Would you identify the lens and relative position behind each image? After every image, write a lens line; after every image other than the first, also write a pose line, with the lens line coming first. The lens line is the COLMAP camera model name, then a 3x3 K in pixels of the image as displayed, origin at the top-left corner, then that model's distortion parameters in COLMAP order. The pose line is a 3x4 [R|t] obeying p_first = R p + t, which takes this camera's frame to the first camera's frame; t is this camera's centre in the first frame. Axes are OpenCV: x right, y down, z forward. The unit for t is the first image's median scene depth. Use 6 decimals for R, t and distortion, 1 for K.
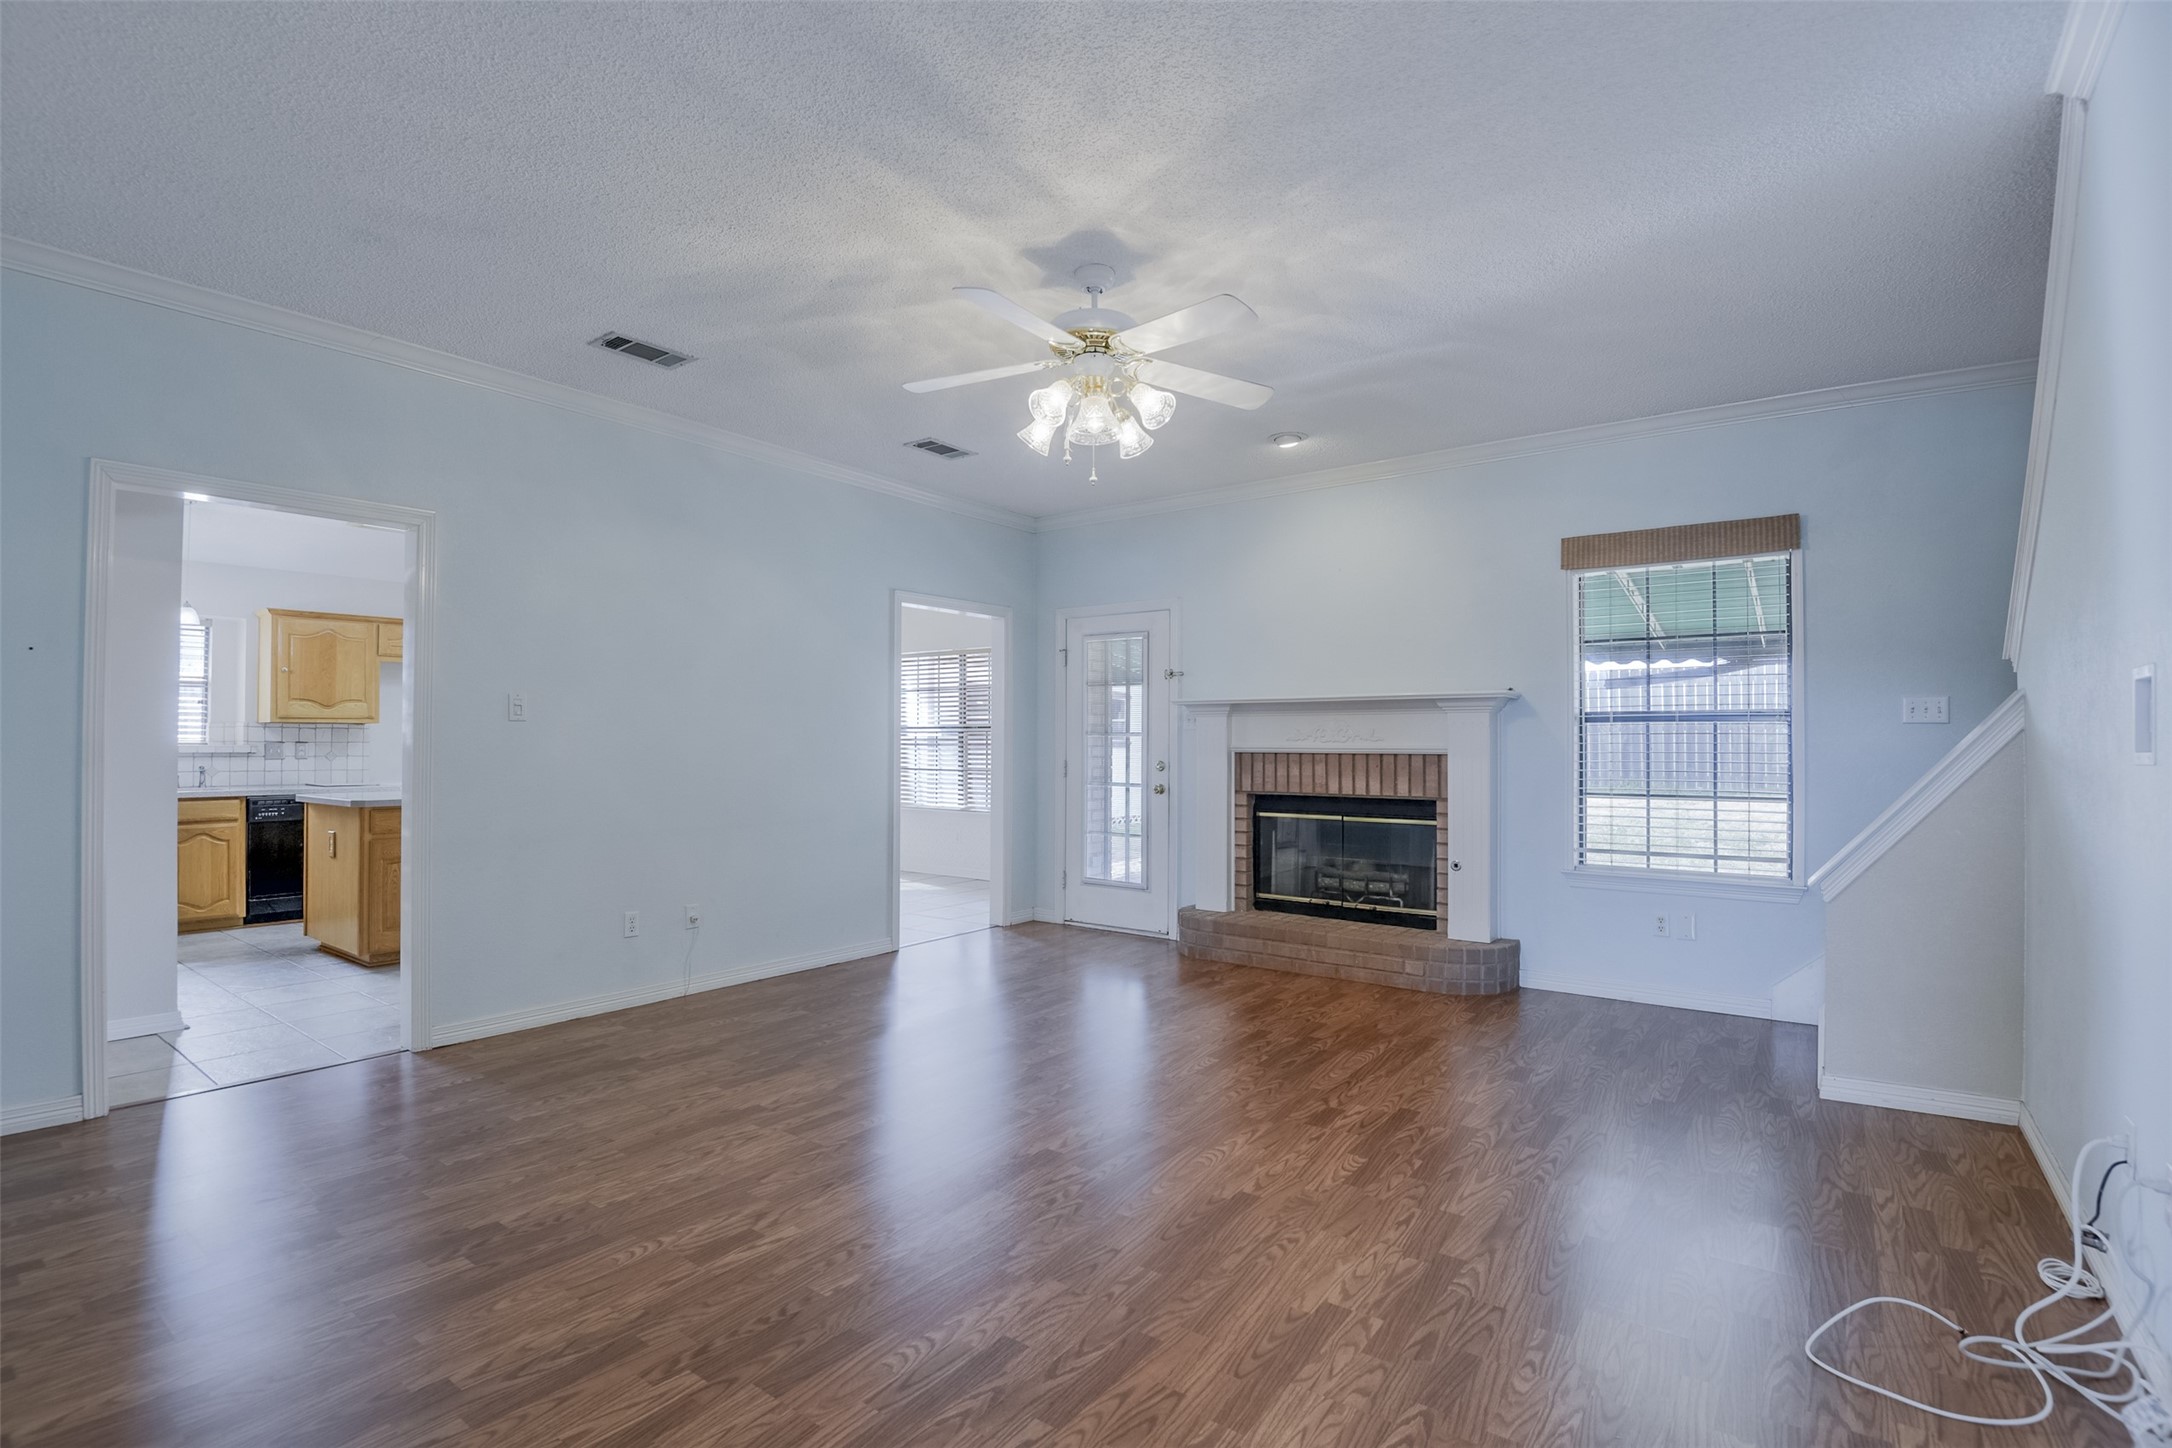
lens RADIAL K [[1000.4, 0, 1086.0], [0, 1000.4, 724.0], [0, 0, 1]] dist [-0.014271, -0.000048]
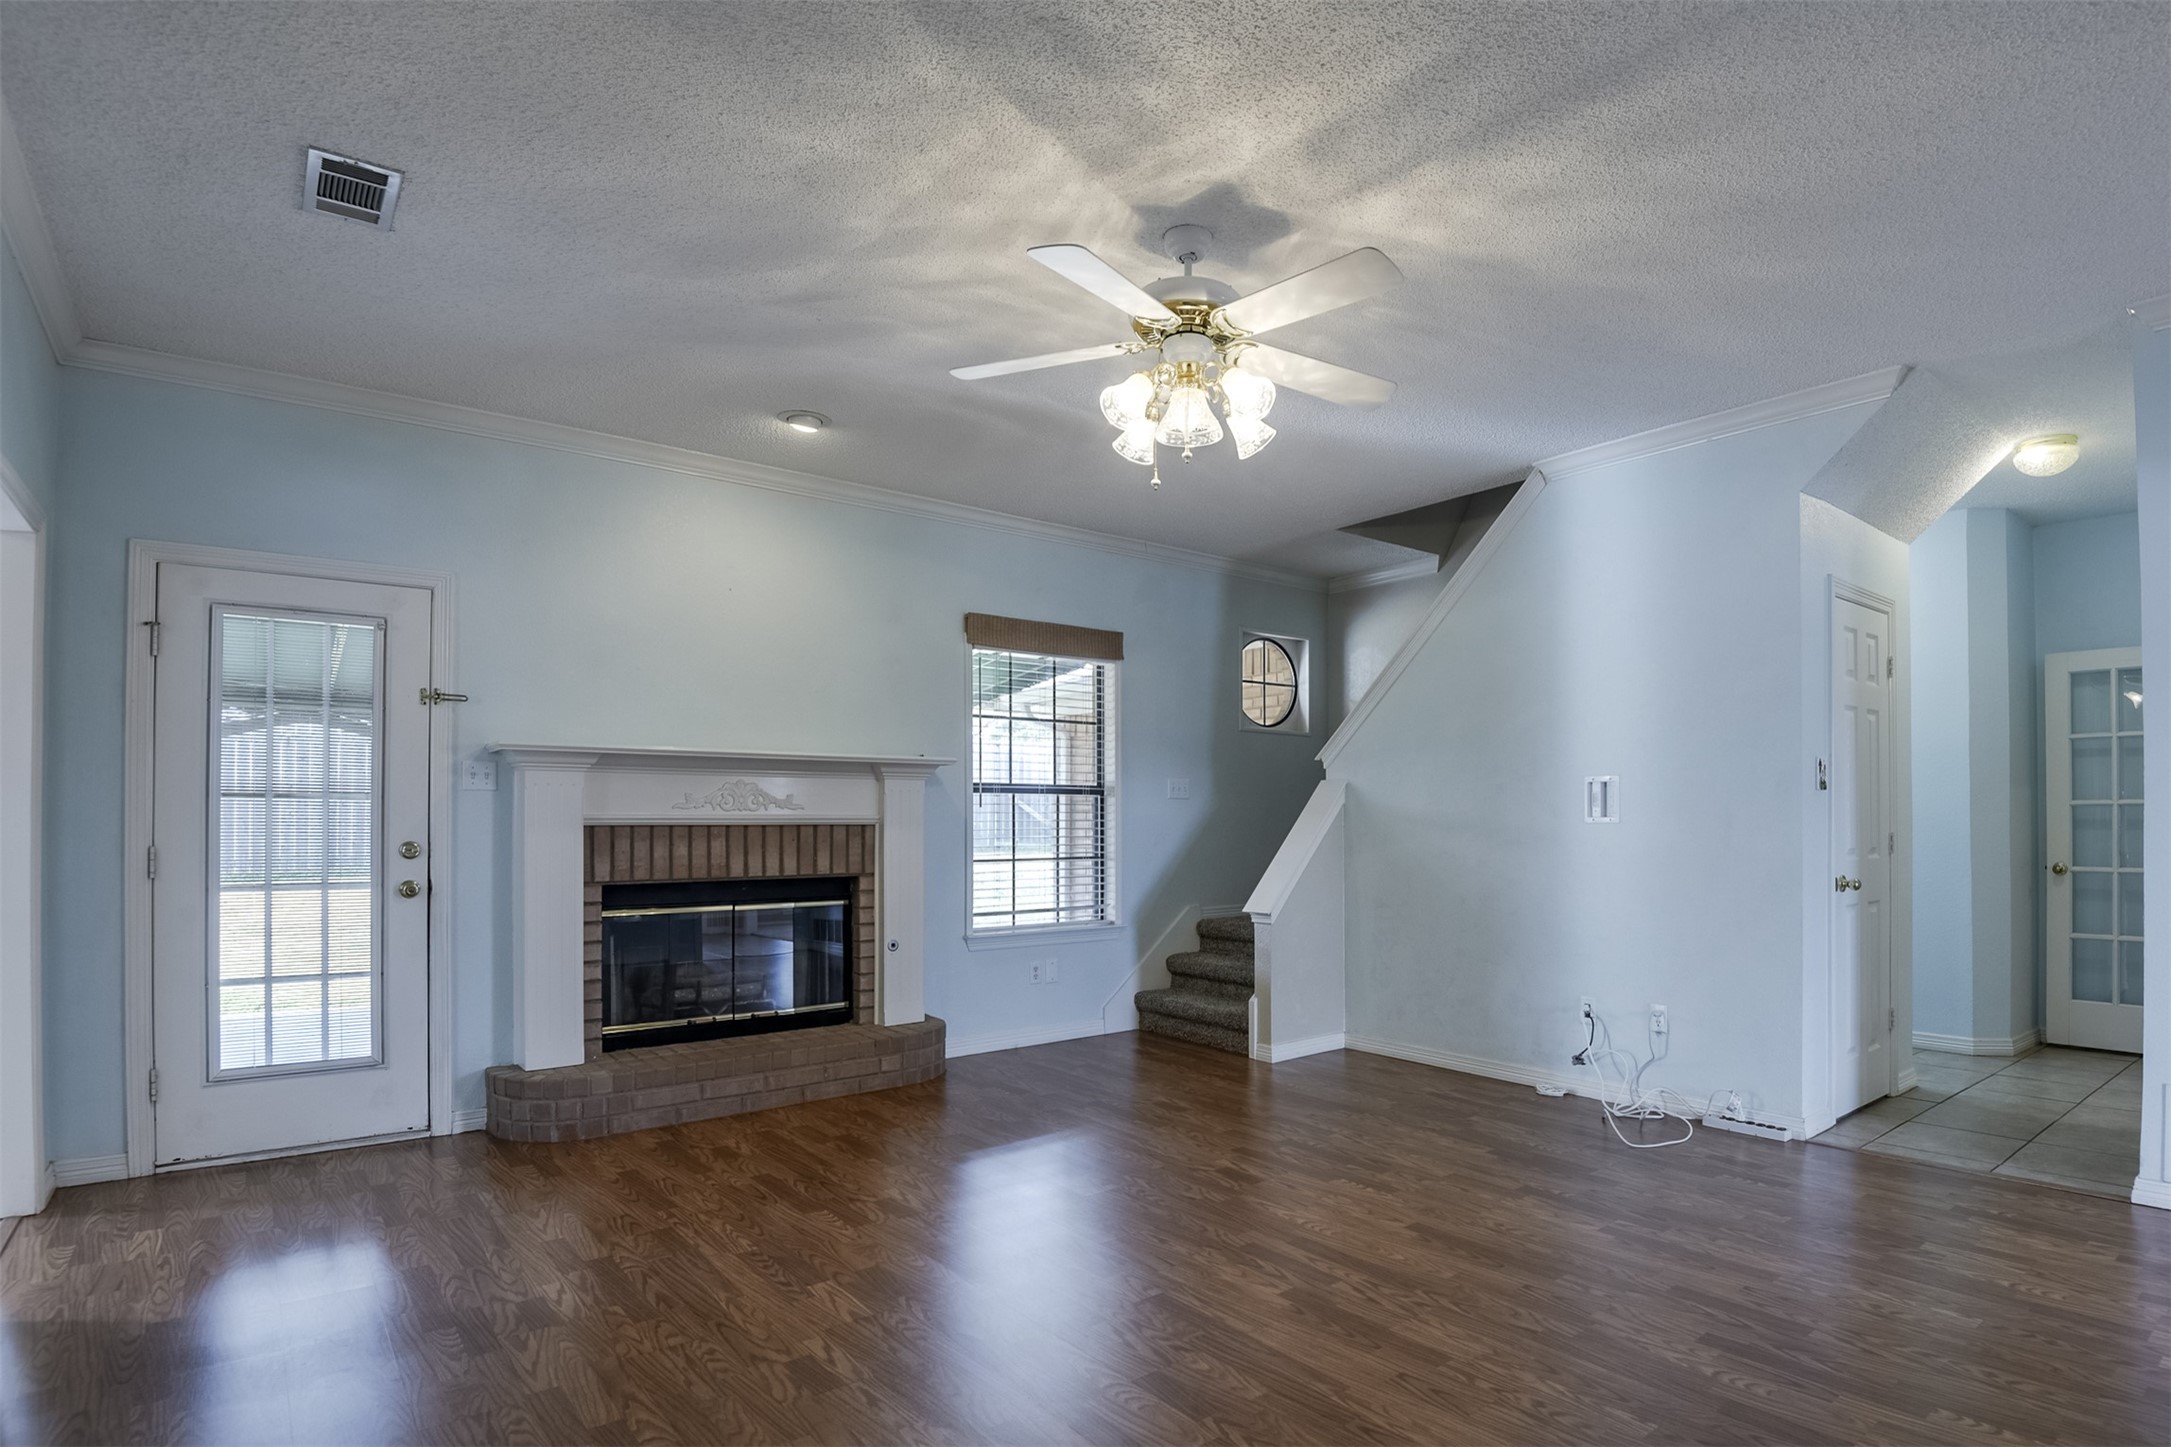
lens RADIAL K [[1132.1, 0, 1147.7], [0, 1132.1, 798.7], [0, 0, 1]] dist [-0.019873, -0.000676]
pose [[0.239302, 0.013409, 0.970853, -0.599081], [-0.018486, 0.999786, -0.009252, 0.012546], [-0.970769, -0.015733, 0.239499, 0.538317]]
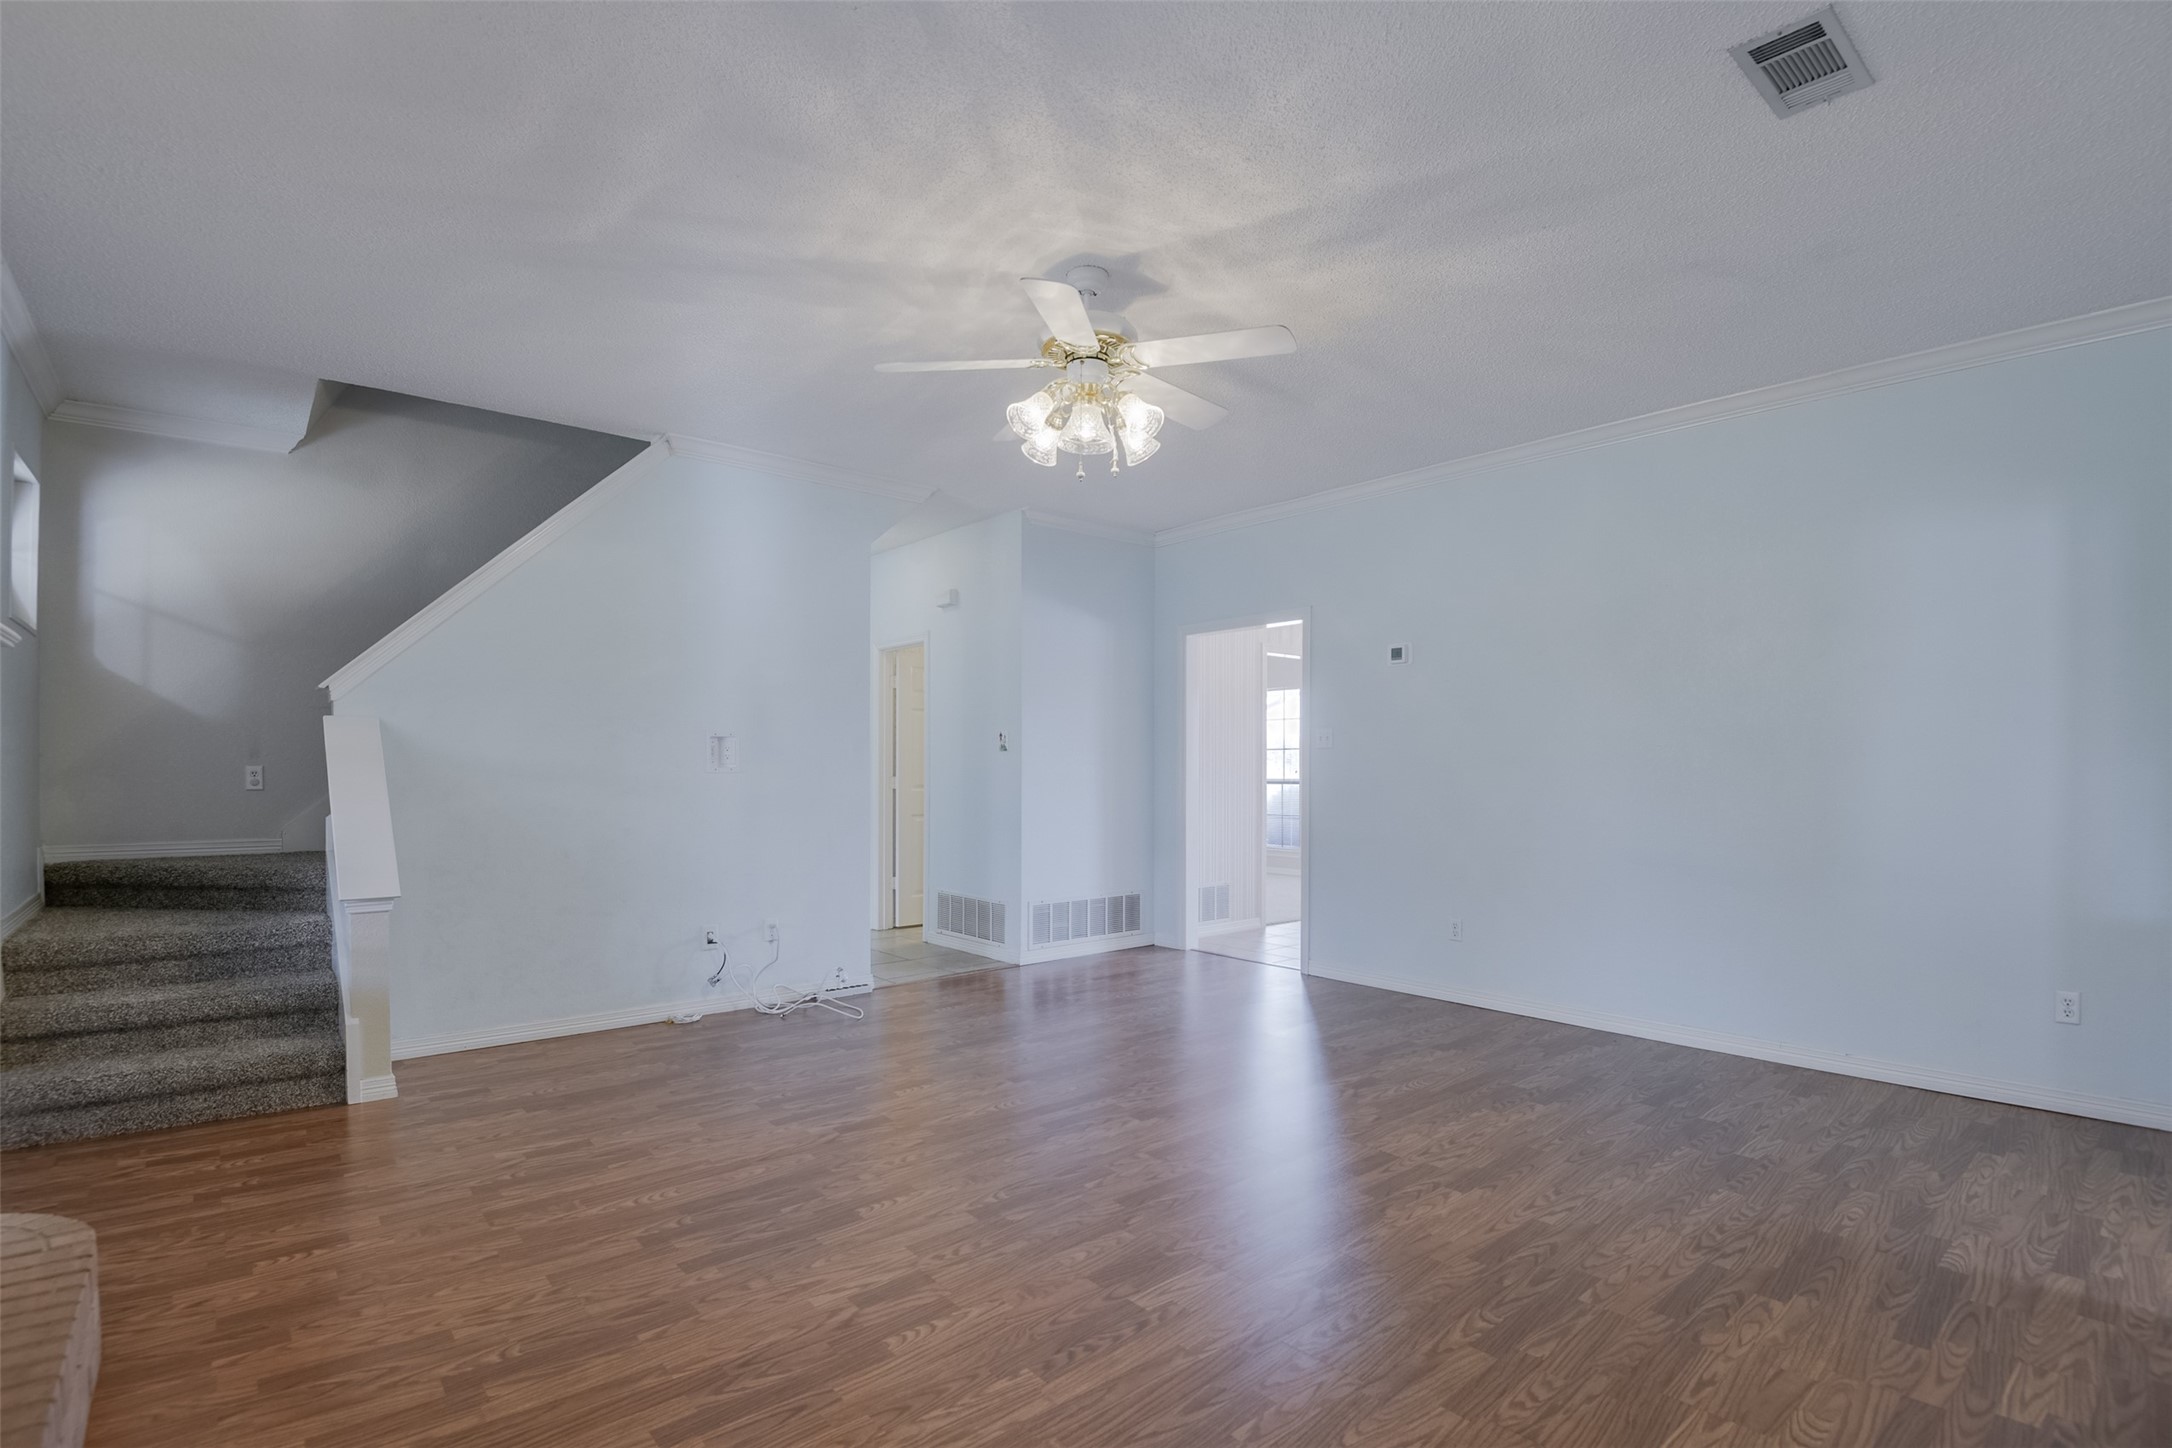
lens RADIAL K [[1028.1, 0, 1114.5], [0, 1028.1, 749.7], [0, 0, 1]] dist [-0.017766, -0.000259]
pose [[-0.979721, -0.002722, 0.200349, -0.145780], [-0.010752, 0.999181, -0.039002, 0.031614], [-0.200079, -0.040365, -0.978948, 1.308095]]
